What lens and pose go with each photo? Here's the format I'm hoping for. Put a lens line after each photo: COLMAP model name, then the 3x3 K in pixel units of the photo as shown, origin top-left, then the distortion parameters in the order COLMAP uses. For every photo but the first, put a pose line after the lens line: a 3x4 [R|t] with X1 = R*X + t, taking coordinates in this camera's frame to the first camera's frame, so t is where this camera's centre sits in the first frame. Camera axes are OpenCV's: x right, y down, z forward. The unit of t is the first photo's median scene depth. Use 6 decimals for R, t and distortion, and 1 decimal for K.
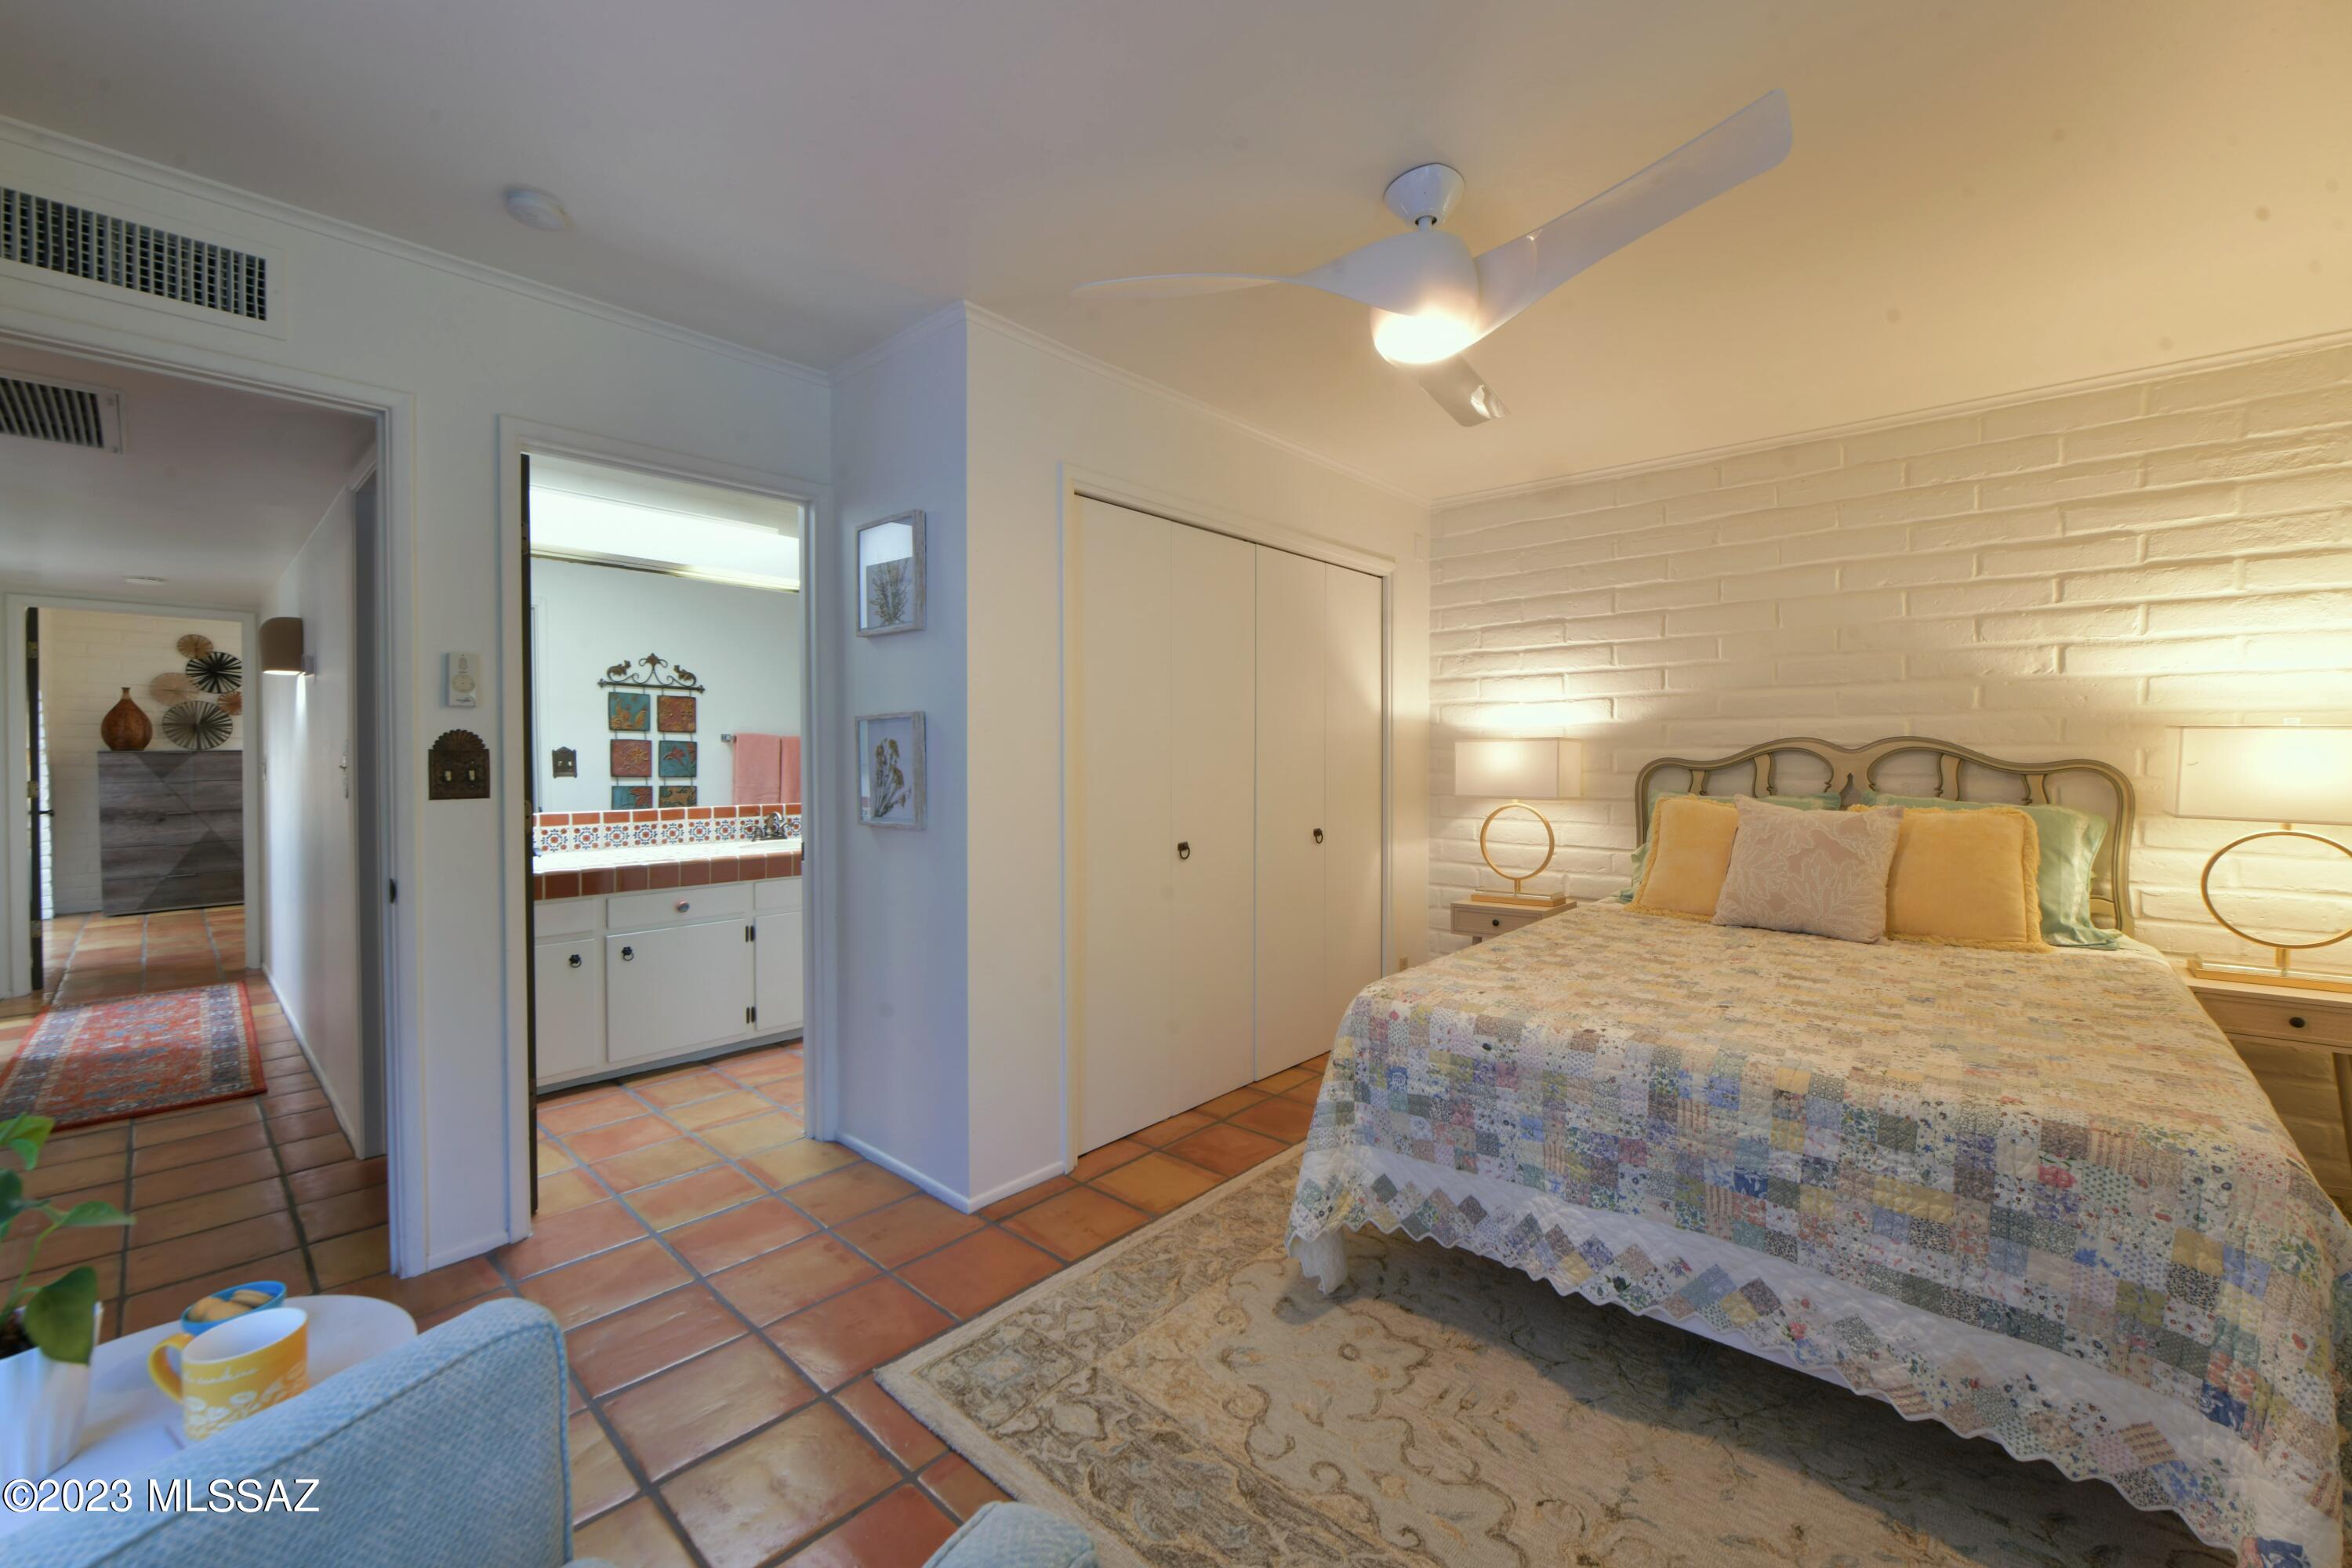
lens RADIAL K [[932.1, 0, 1212.0], [0, 932.1, 774.5], [0, 0, 1]] dist [-0.008033, -0.000149]
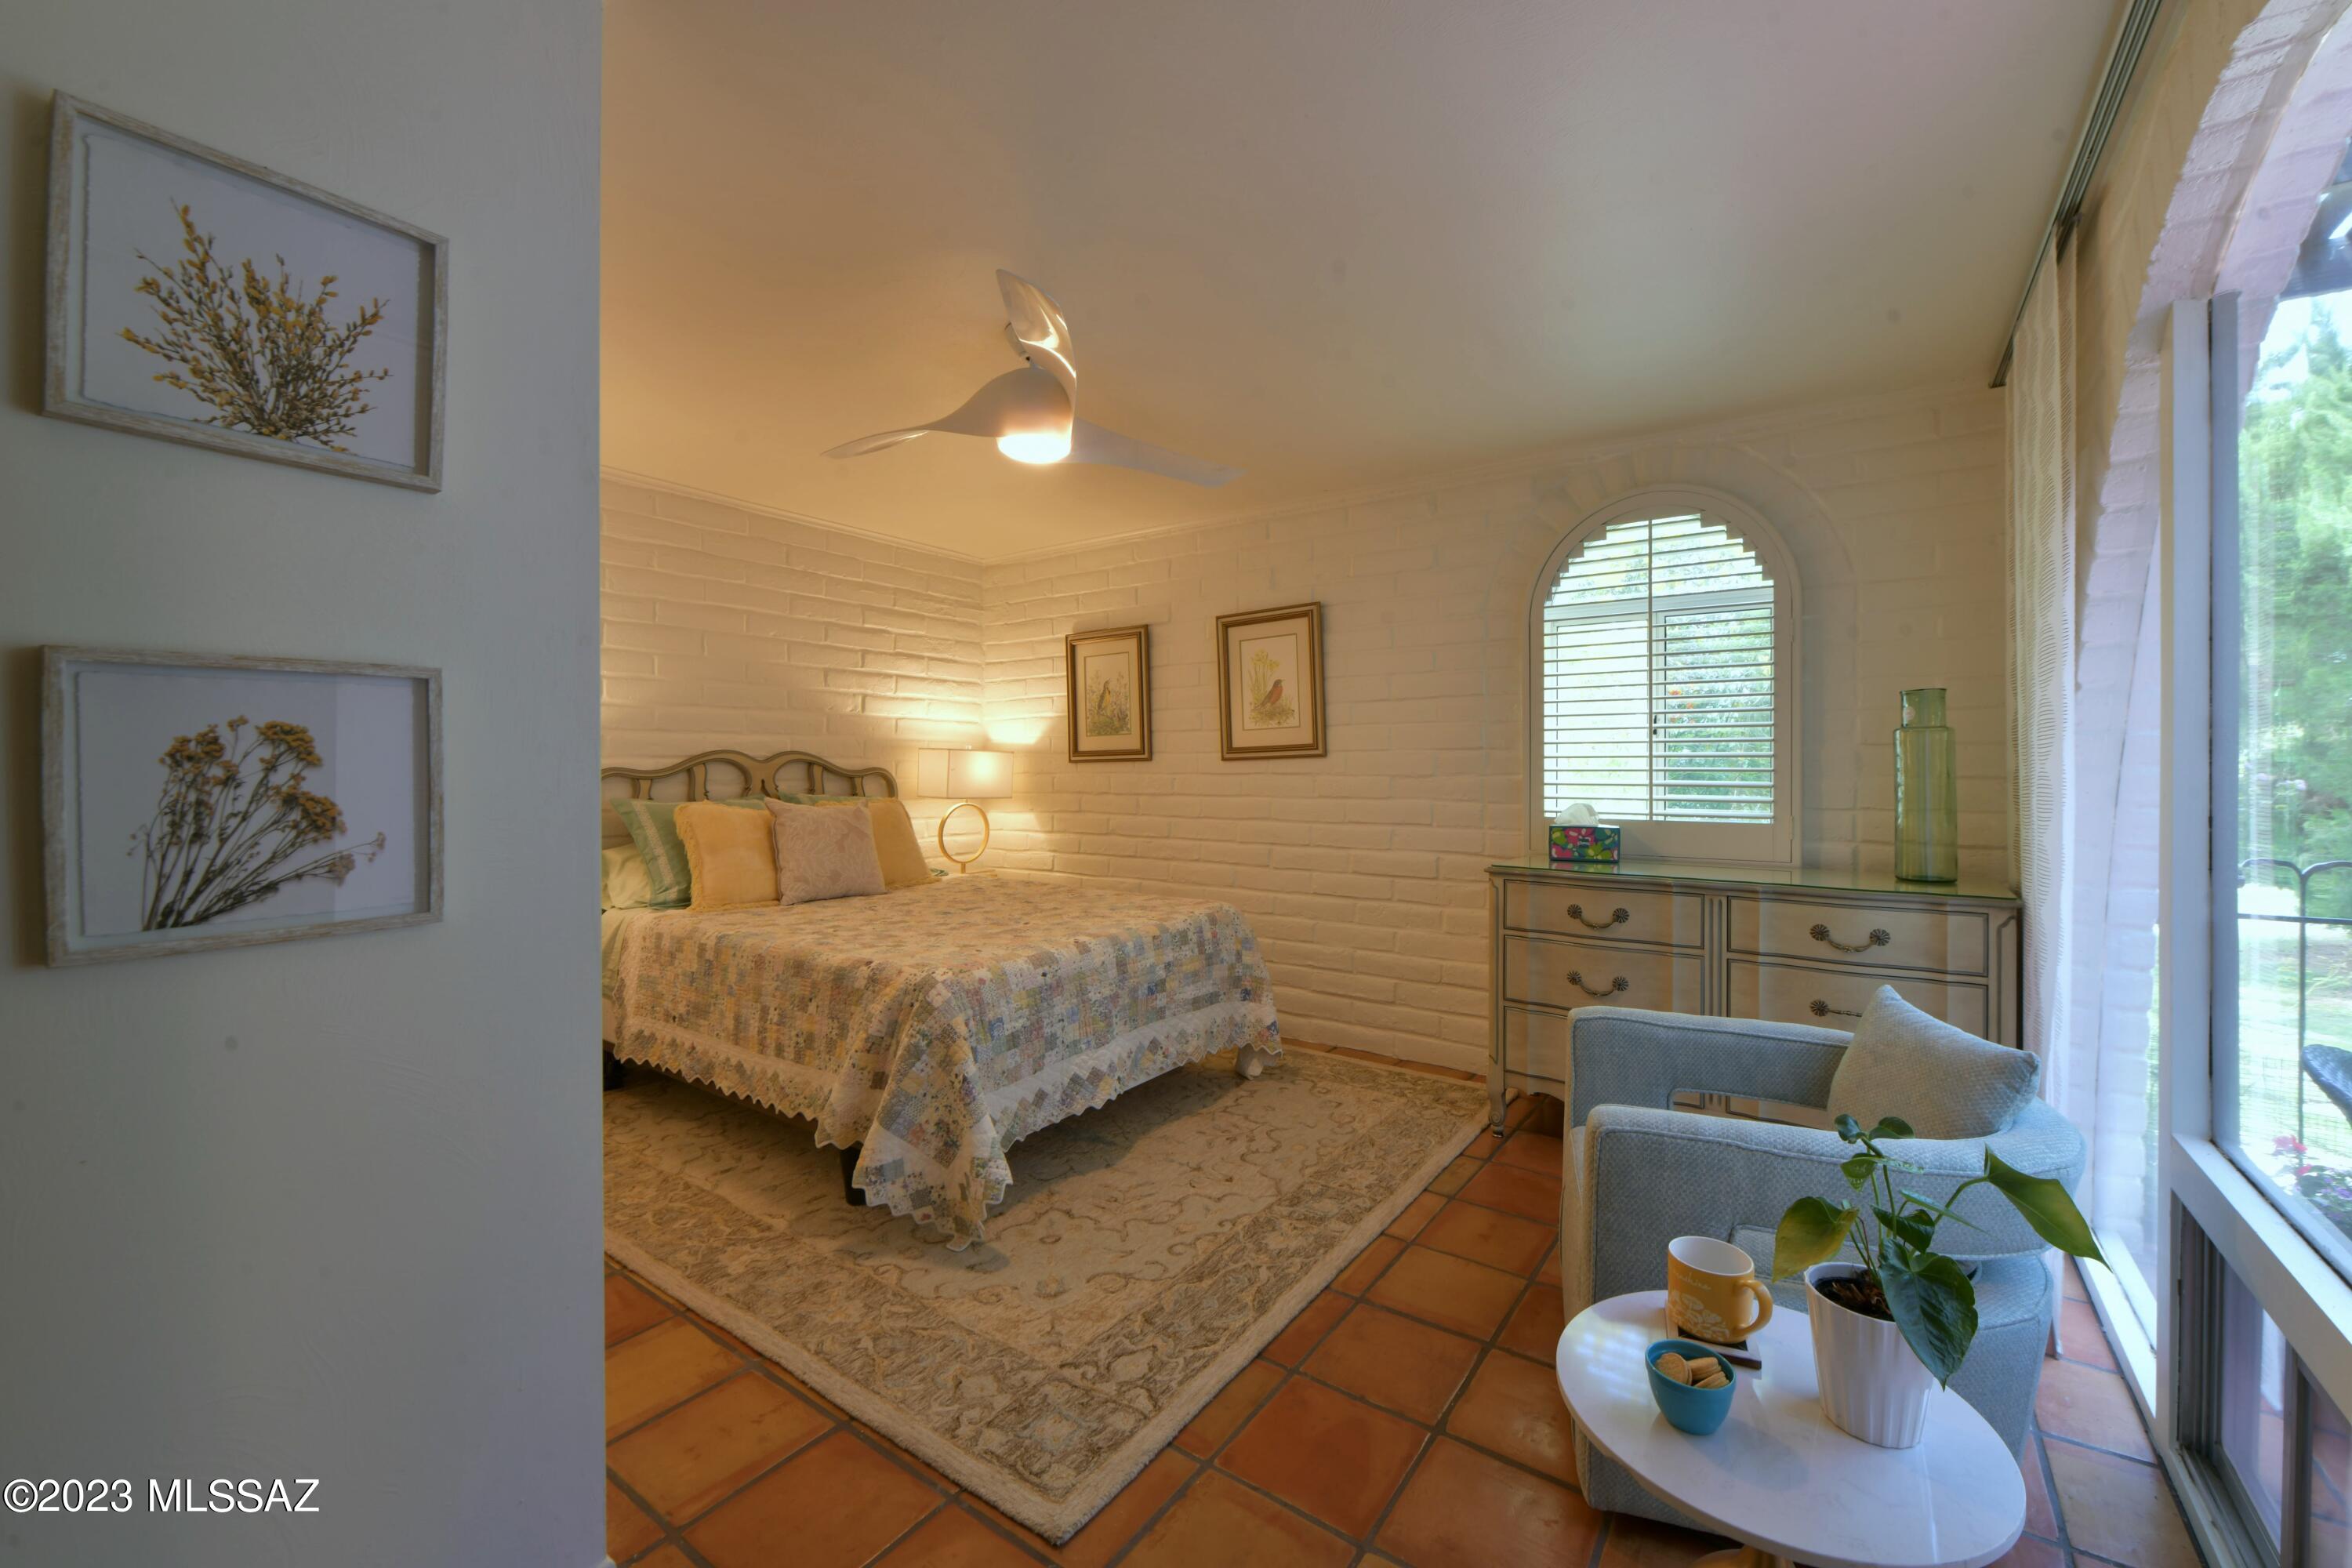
lens RADIAL K [[932.1, 0, 1212.0], [0, 932.1, 774.5], [0, 0, 1]] dist [-0.008033, -0.000149]
pose [[-0.114134, -0.009245, 0.993422, -1.087103], [0.020963, 0.999712, 0.011712, -0.015917], [-0.993244, 0.022161, -0.113907, 0.885772]]
